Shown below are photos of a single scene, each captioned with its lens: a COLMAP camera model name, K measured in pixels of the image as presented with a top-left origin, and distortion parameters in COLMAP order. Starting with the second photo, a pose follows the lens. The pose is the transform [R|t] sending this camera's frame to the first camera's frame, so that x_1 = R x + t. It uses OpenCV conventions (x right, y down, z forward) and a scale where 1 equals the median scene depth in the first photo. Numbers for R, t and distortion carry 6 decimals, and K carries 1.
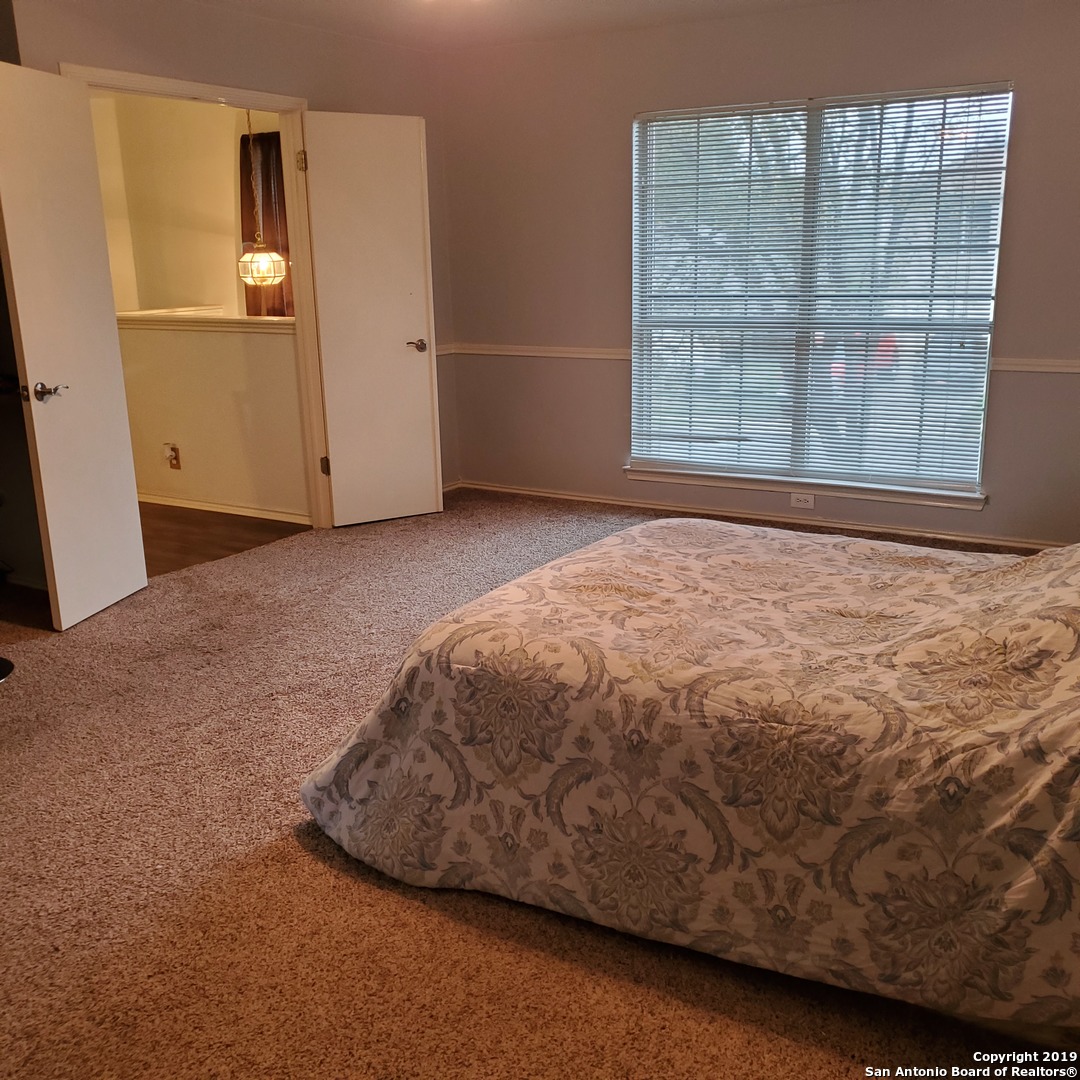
lens RADIAL K [[1213.1, 0, 540.0], [0, 1213.1, 540.0], [0, 0, 1]] dist [0.015199, 0.040834]
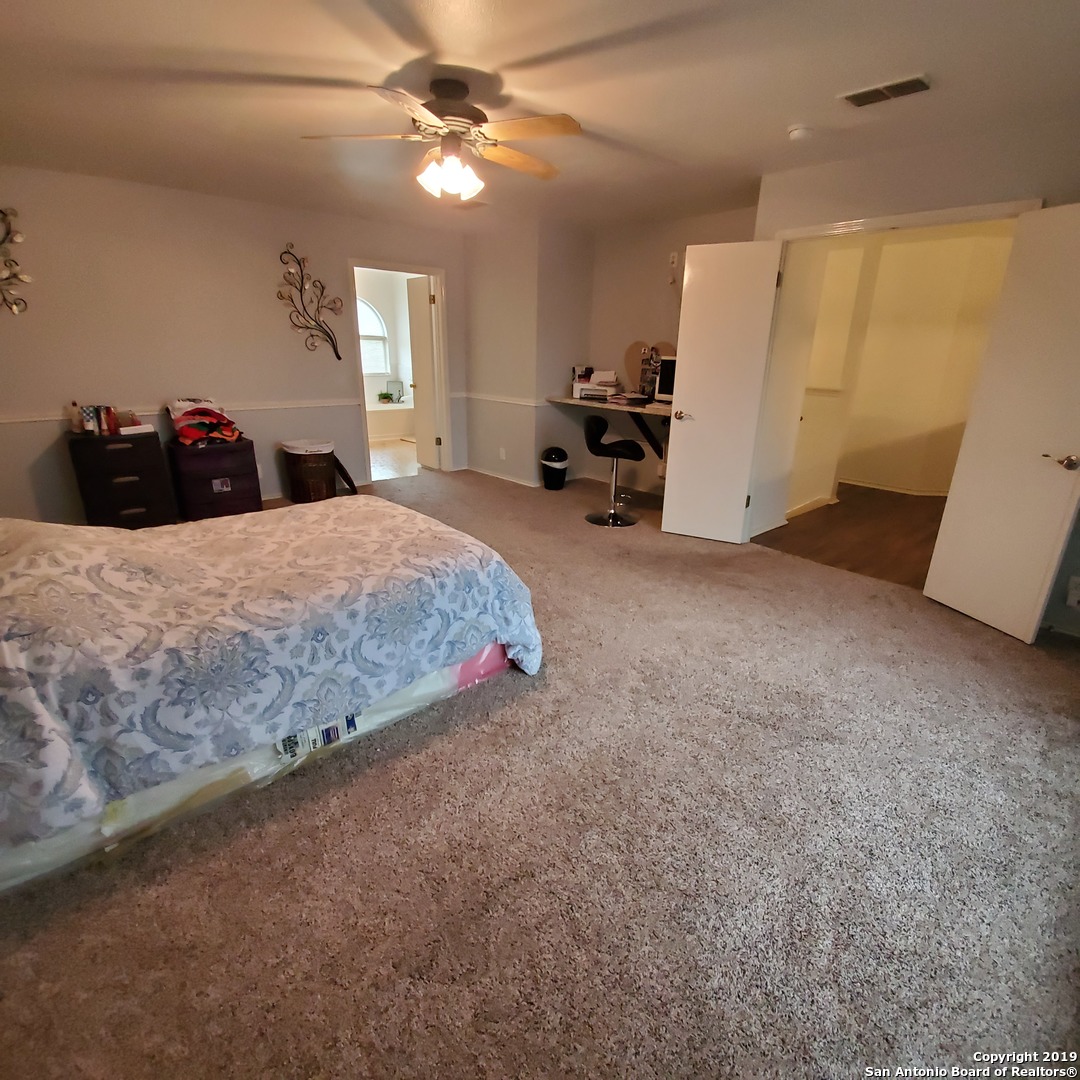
lens RADIAL K [[593.3, 0, 543.2], [0, 593.3, 538.9], [0, 0, 1]] dist [0.012903, -0.013189]
pose [[-0.275329, 0.325912, -0.904420, 0.773047], [-0.244152, 0.886230, 0.393683, -0.347161], [0.929830, 0.329208, -0.164433, 1.295272]]
